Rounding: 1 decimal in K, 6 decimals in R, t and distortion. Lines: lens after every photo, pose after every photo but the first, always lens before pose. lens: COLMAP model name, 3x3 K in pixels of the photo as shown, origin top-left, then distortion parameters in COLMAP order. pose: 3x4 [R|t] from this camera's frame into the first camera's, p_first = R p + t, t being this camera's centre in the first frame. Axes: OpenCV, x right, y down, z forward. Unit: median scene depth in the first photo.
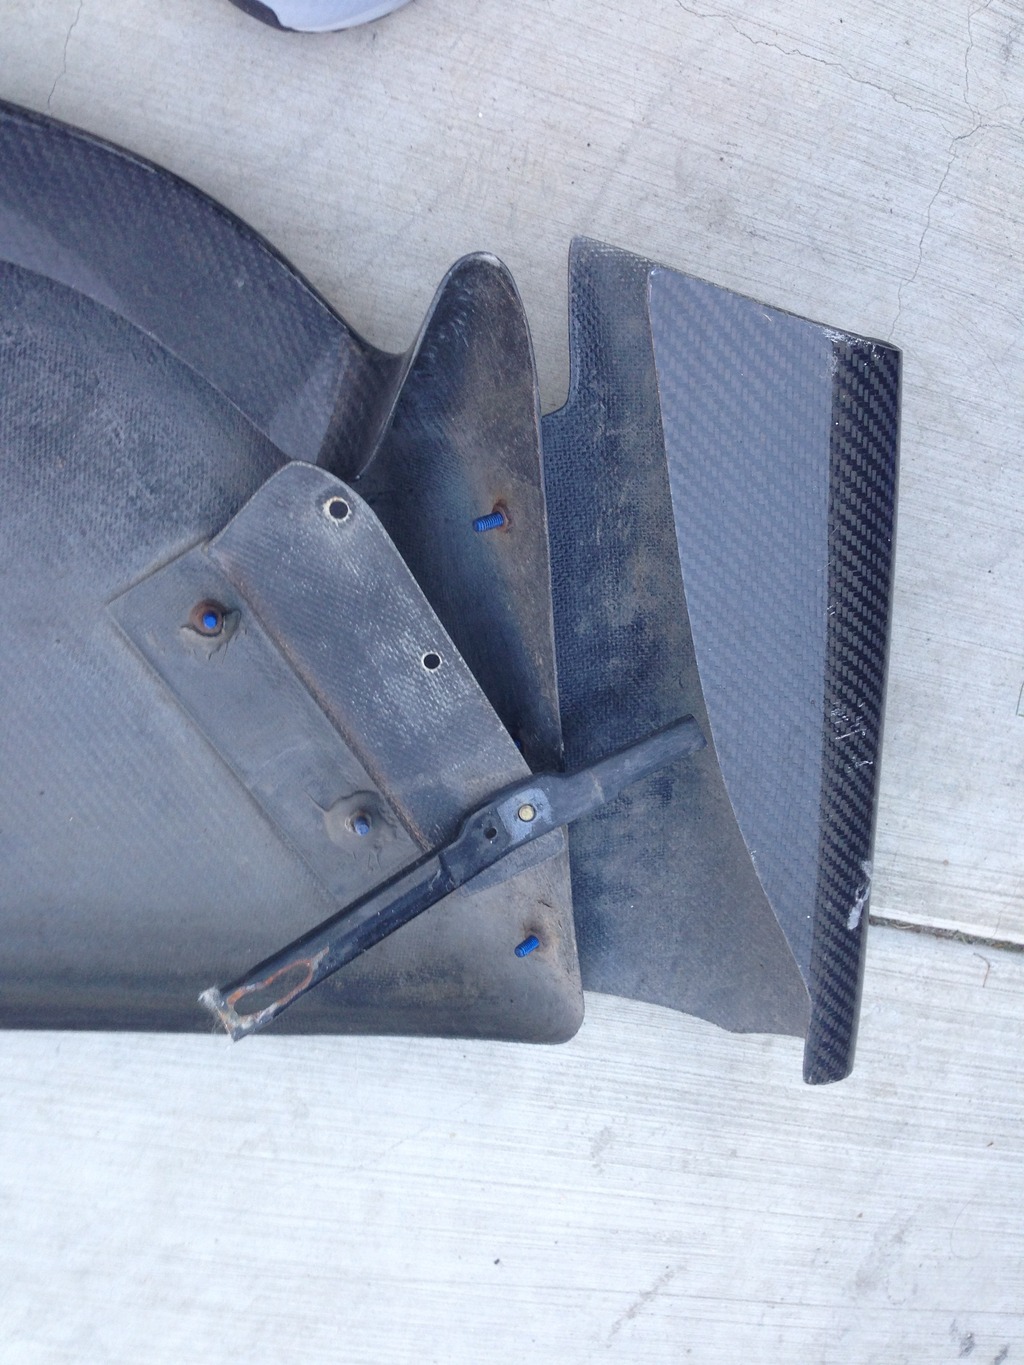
lens RADIAL K [[1283.1, 0, 512.7], [0, 1283.1, 678.4], [0, 0, 1]] dist [0.032221, 0.000000]
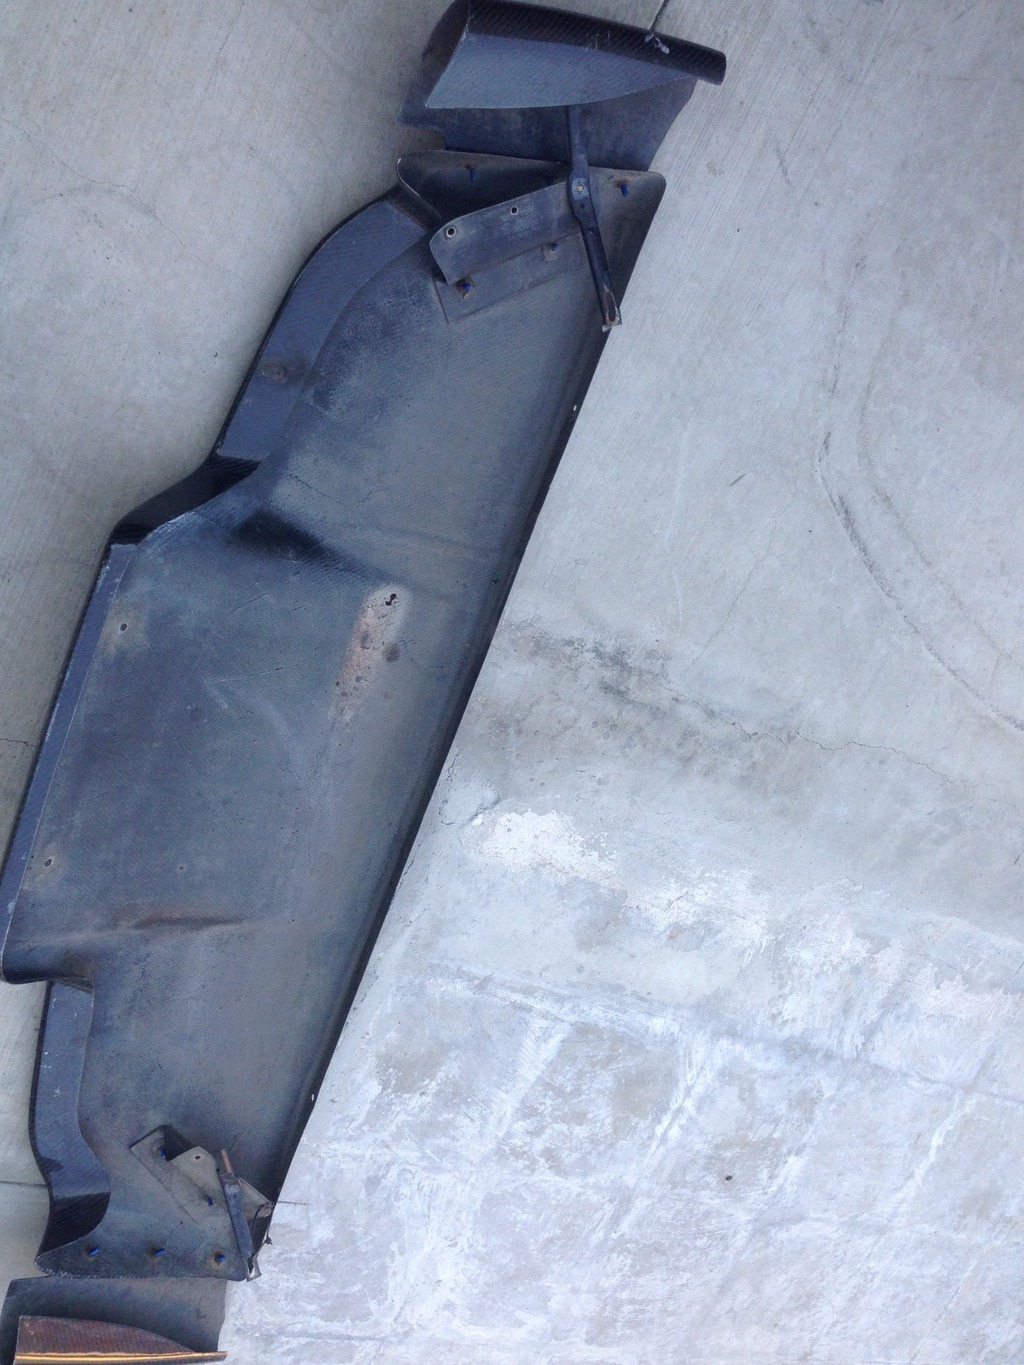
lens RADIAL K [[1283.1, 0, 511.6], [0, 1283.1, 687.3], [0, 0, 1]] dist [0.032221, 0.000000]
pose [[0.319987, -0.805136, -0.499364, 0.436709], [0.930639, 0.168344, 0.324918, -0.668149], [-0.177538, -0.568697, 0.803159, -1.546824]]
